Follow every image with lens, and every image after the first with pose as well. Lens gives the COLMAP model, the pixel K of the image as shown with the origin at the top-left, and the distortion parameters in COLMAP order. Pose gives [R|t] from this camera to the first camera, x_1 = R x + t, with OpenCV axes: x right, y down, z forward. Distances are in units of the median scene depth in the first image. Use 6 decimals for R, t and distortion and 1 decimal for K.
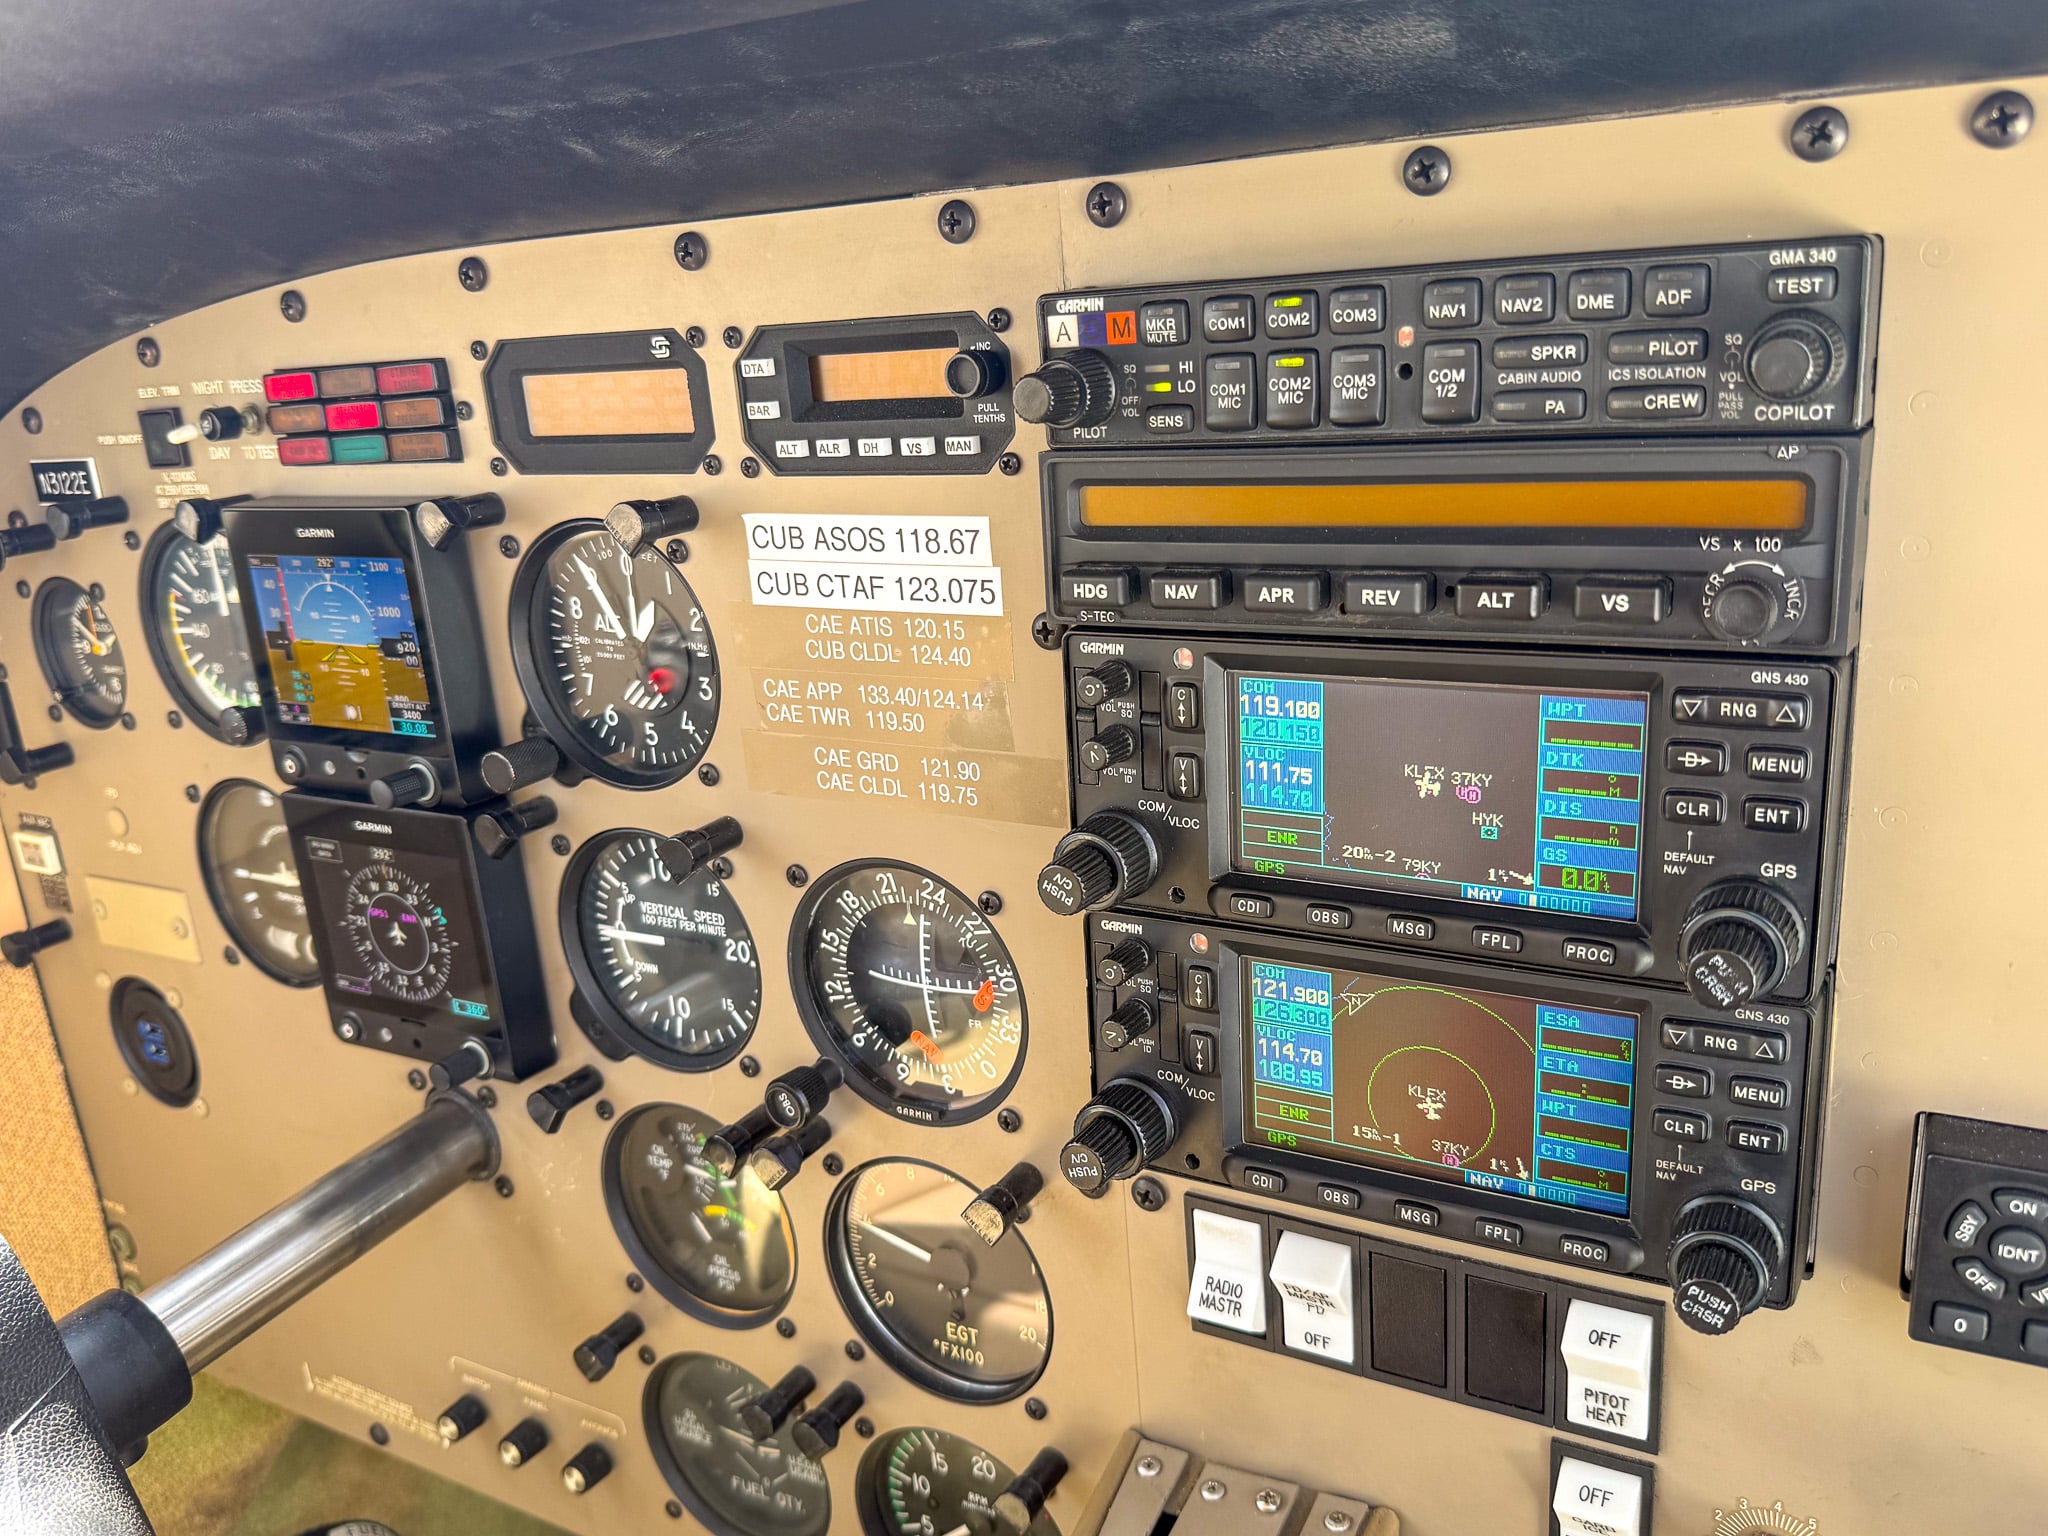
lens RADIAL K [[1597.3, 0, 1043.1], [0, 1597.3, 763.8], [0, 0, 1]] dist [0.148197, -0.300750]
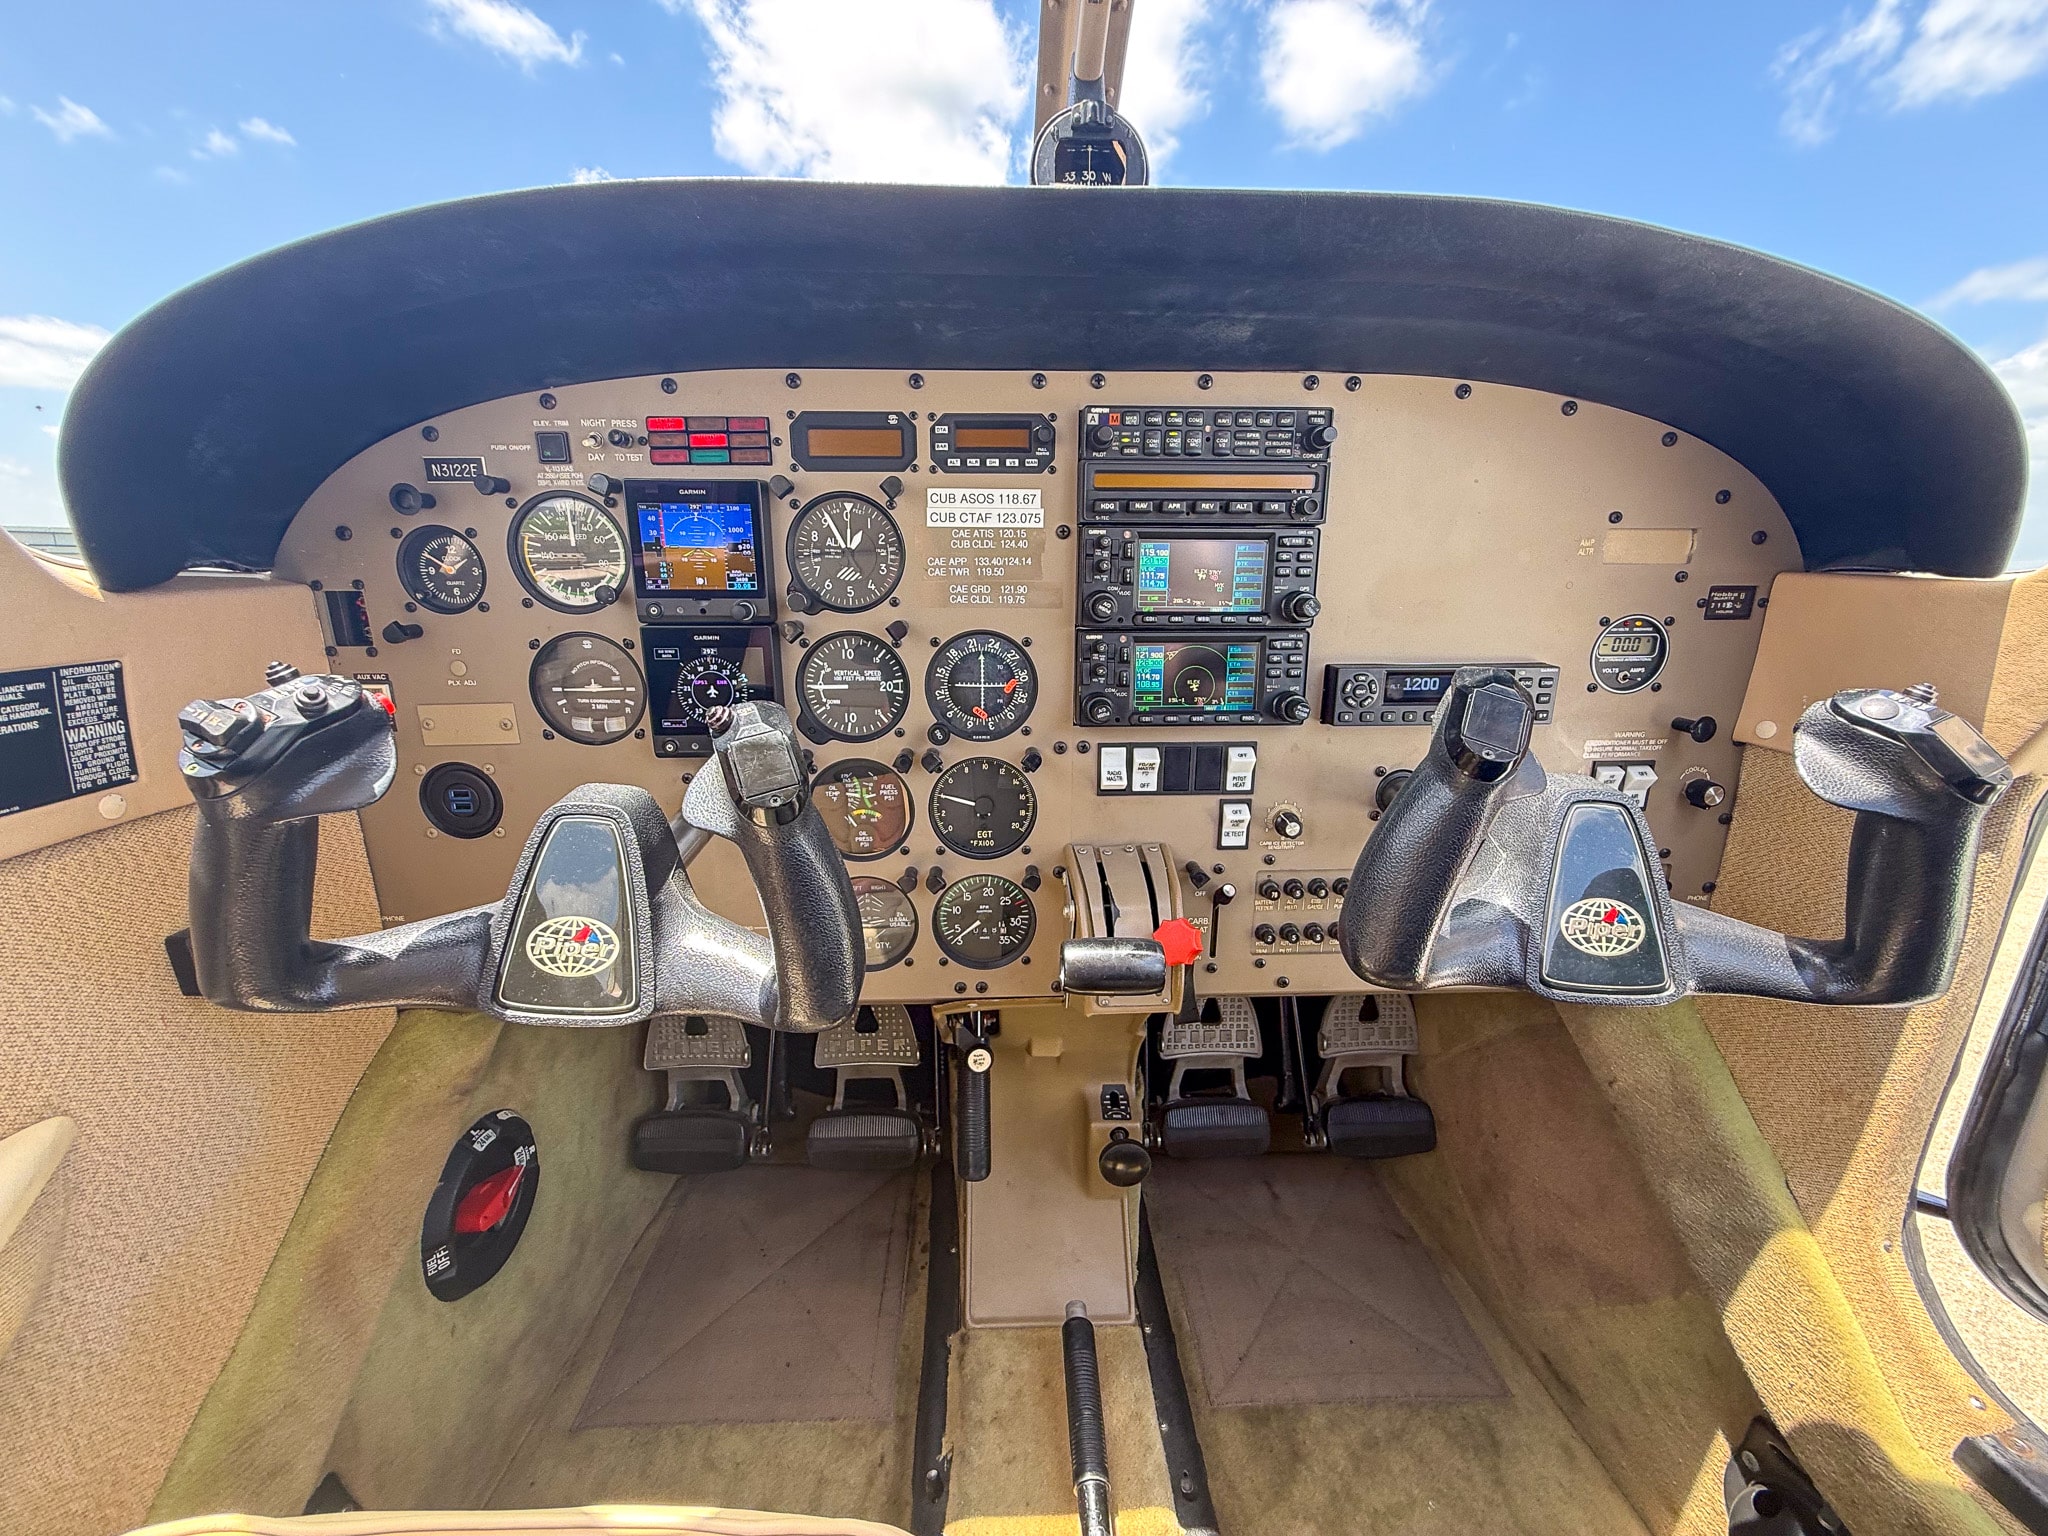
lens RADIAL K [[817.2, 0, 1014.9], [0, 817.2, 763.2], [0, 0, 1]] dist [0.000077, 0.000048]
pose [[0.849166, -0.061604, 0.524520, -0.774320], [0.087550, 0.995852, -0.024776, 0.319447], [-0.520818, 0.066960, 0.851038, -0.132906]]
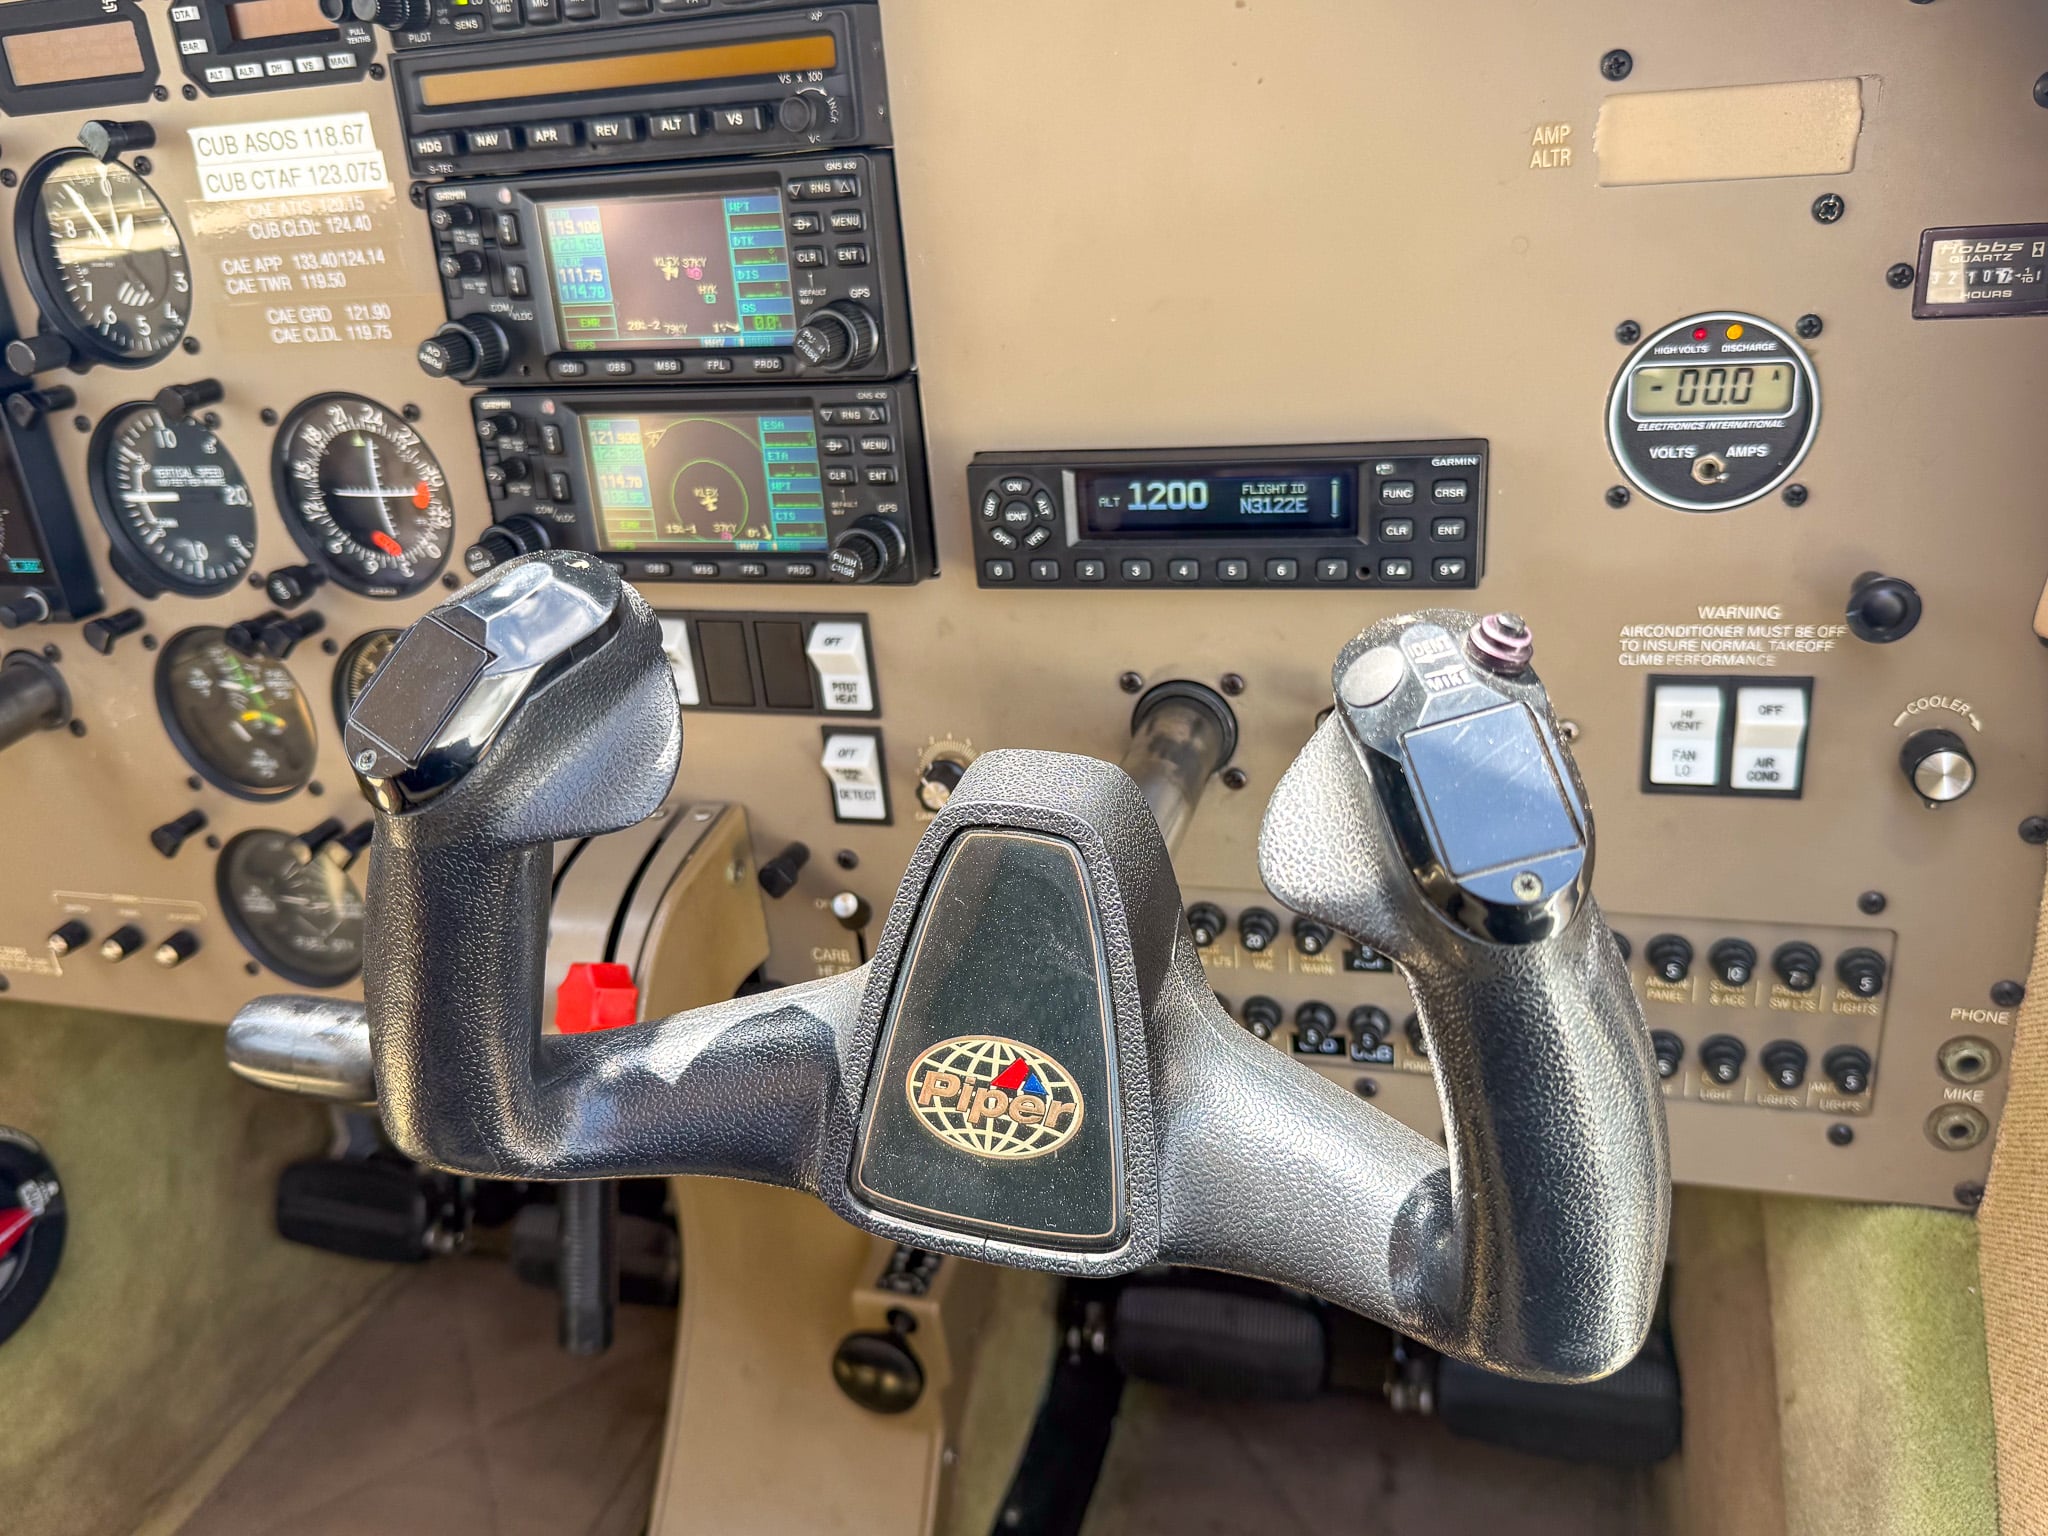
lens RADIAL K [[1649.6, 0, 1024.0], [0, 1649.6, 768.0], [0, 0, 1]] dist [0.014631, -0.045166]
pose [[0.976959, -0.091710, 0.192721, 0.180545], [0.072059, 0.991685, 0.106625, 0.276907], [-0.200897, -0.090281, 0.975443, -0.526070]]
